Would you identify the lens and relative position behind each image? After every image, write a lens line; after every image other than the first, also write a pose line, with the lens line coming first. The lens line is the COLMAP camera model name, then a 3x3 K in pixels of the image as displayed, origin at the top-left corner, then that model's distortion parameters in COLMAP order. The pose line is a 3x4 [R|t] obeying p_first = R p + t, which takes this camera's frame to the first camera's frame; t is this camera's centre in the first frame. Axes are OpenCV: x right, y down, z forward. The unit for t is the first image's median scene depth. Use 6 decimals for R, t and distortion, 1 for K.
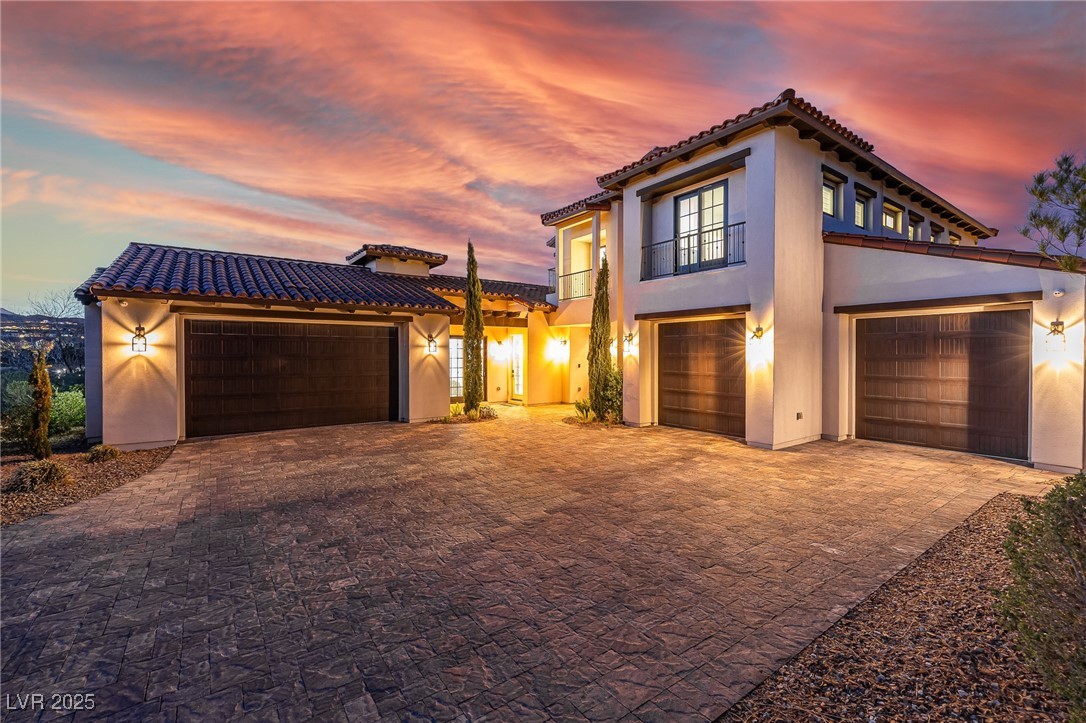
lens RADIAL K [[462.3, 0, 537.1], [0, 462.3, 357.9], [0, 0, 1]] dist [0.003911, 0.000147]
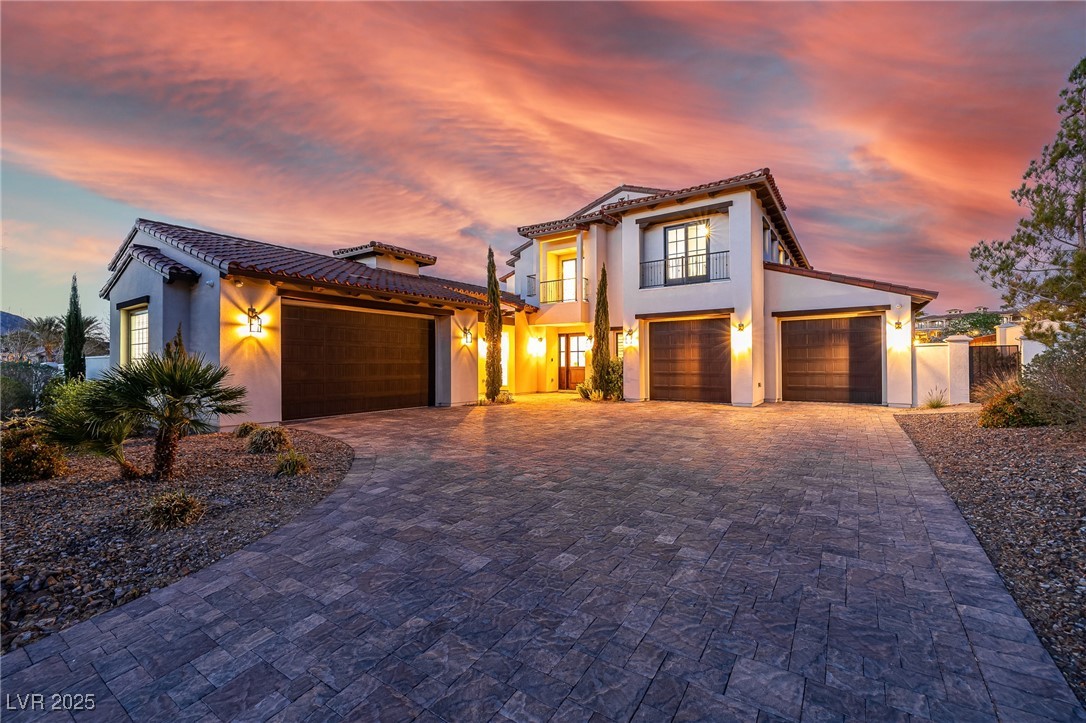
lens RADIAL K [[462.3, 0, 537.9], [0, 462.3, 357.3], [0, 0, 1]] dist [0.003911, 0.000147]
pose [[0.939112, 0.000413, 0.343610, -0.530794], [0.007980, 0.999703, -0.023010, 0.057811], [-0.343518, 0.024351, 0.938830, -0.125684]]
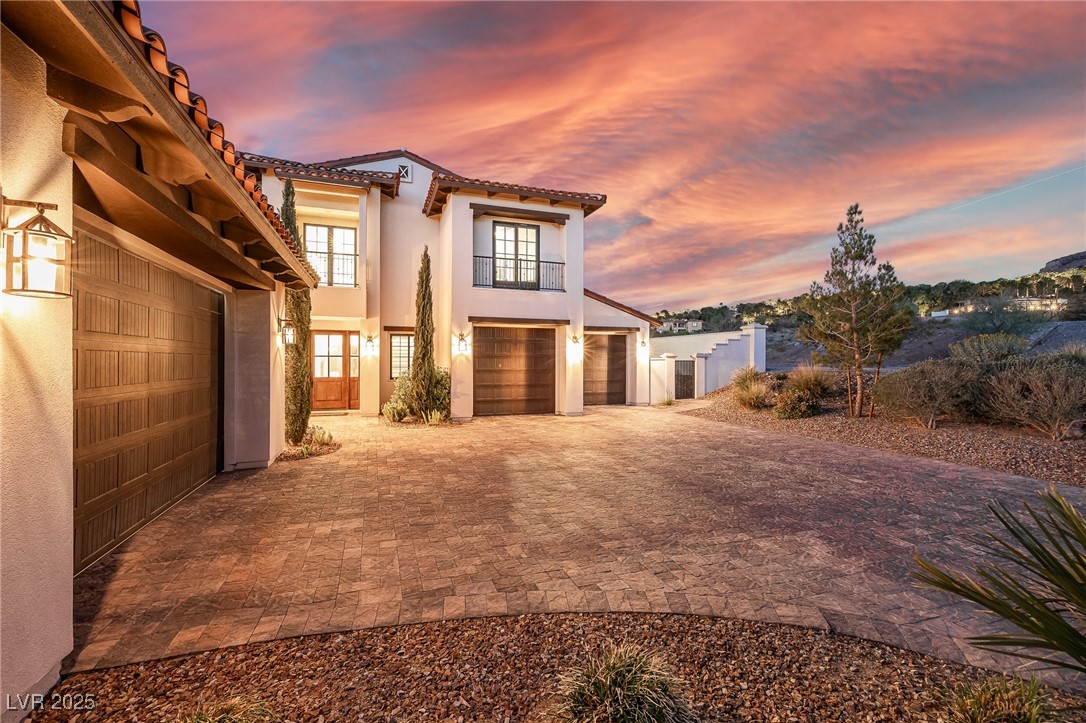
lens RADIAL K [[462.3, 0, 539.8], [0, 462.3, 359.7], [0, 0, 1]] dist [0.003911, 0.000147]
pose [[0.261604, 0.003765, 0.965168, -0.858108], [0.006695, 0.999961, -0.005716, 0.016271], [-0.965152, 0.007957, 0.261568, 0.608618]]
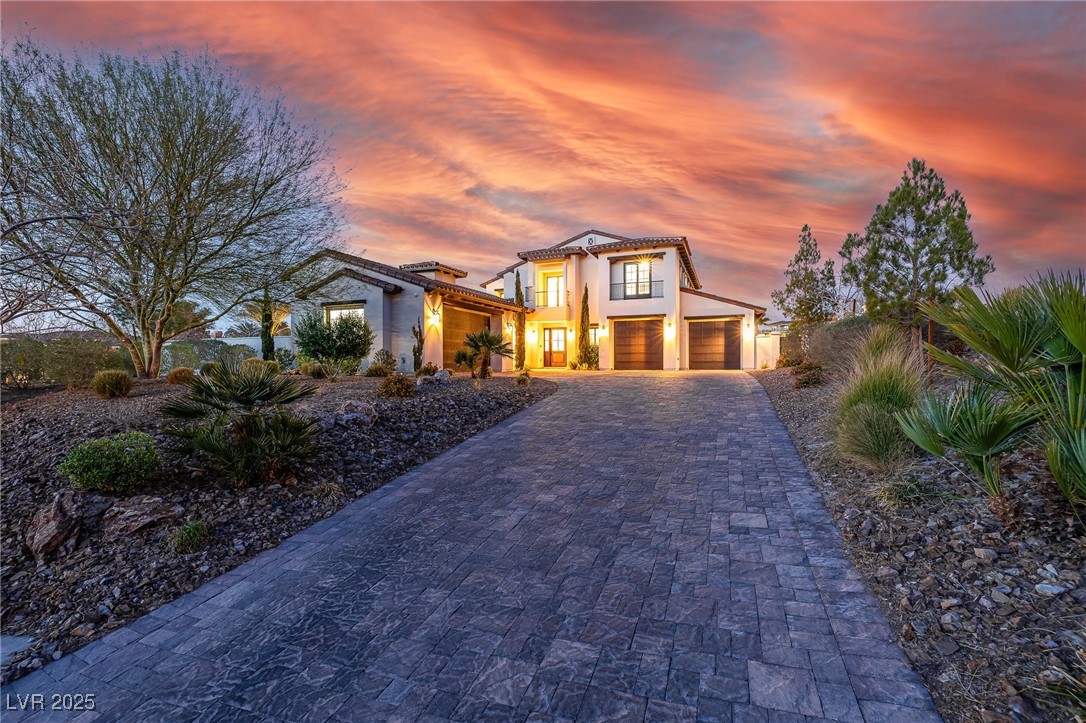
lens RADIAL K [[462.3, 0, 542.9], [0, 462.3, 363.1], [0, 0, 1]] dist [0.003911, 0.000147]
pose [[0.838257, -0.004407, 0.545258, -1.270397], [0.008653, 0.999949, -0.005220, 0.136513], [-0.545207, 0.009094, 0.838252, -0.638273]]
